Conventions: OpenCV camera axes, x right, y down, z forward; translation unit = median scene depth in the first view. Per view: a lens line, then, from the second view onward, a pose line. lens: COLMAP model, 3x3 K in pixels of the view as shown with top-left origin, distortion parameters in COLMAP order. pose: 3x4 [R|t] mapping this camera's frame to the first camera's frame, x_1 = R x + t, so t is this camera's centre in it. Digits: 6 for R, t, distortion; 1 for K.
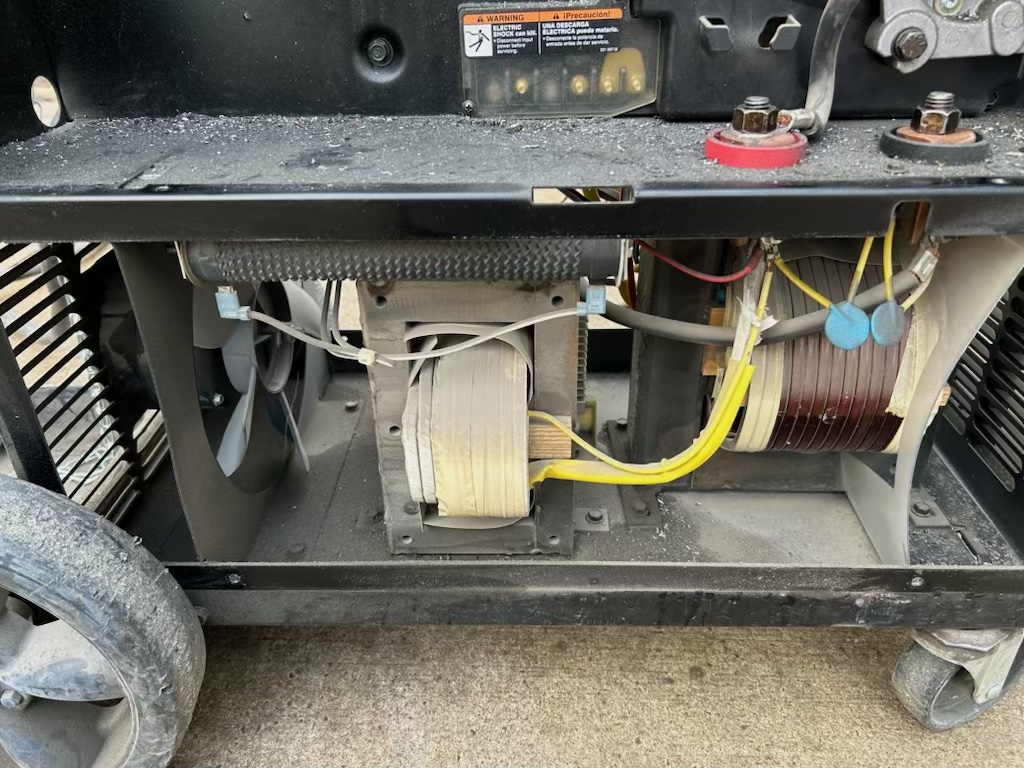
lens RADIAL K [[779.8, 0, 516.0], [0, 779.8, 385.2], [0, 0, 1]] dist [-0.000174, -0.003064]
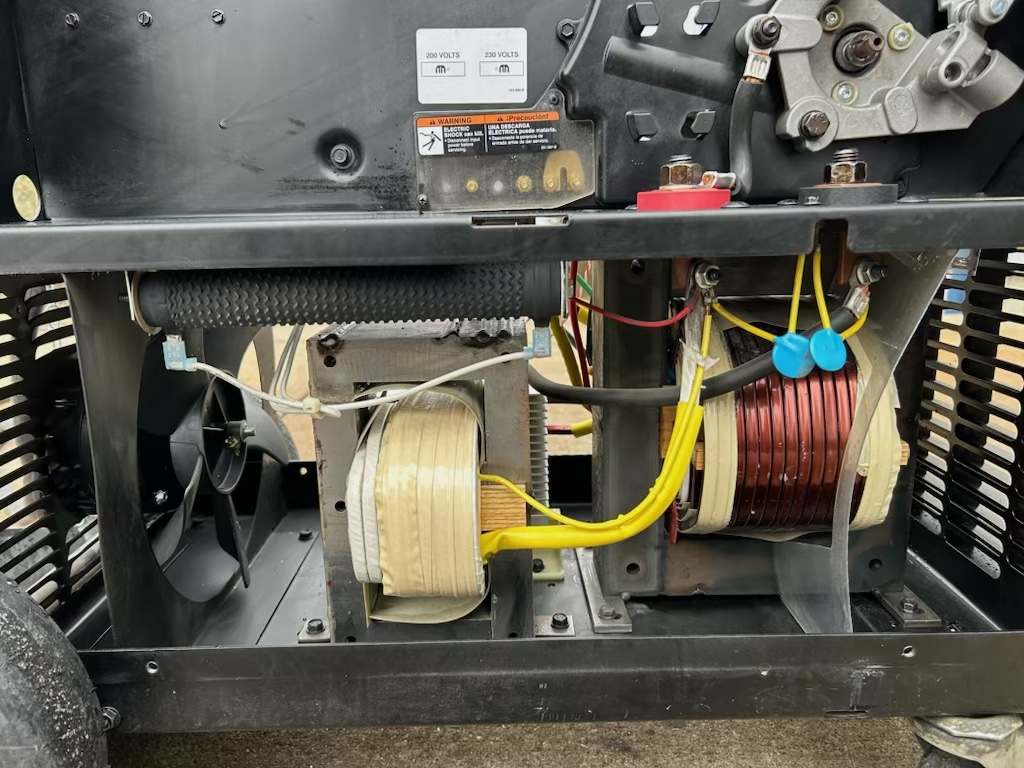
lens RADIAL K [[777.5, 0, 509.5], [0, 777.5, 382.1], [0, 0, 1]] dist [0.005819, -0.007522]
pose [[0.999725, -0.014364, 0.018515, 0.038315], [0.019293, 0.952974, -0.302439, 0.222744], [-0.013300, 0.302713, 0.952989, 0.048647]]
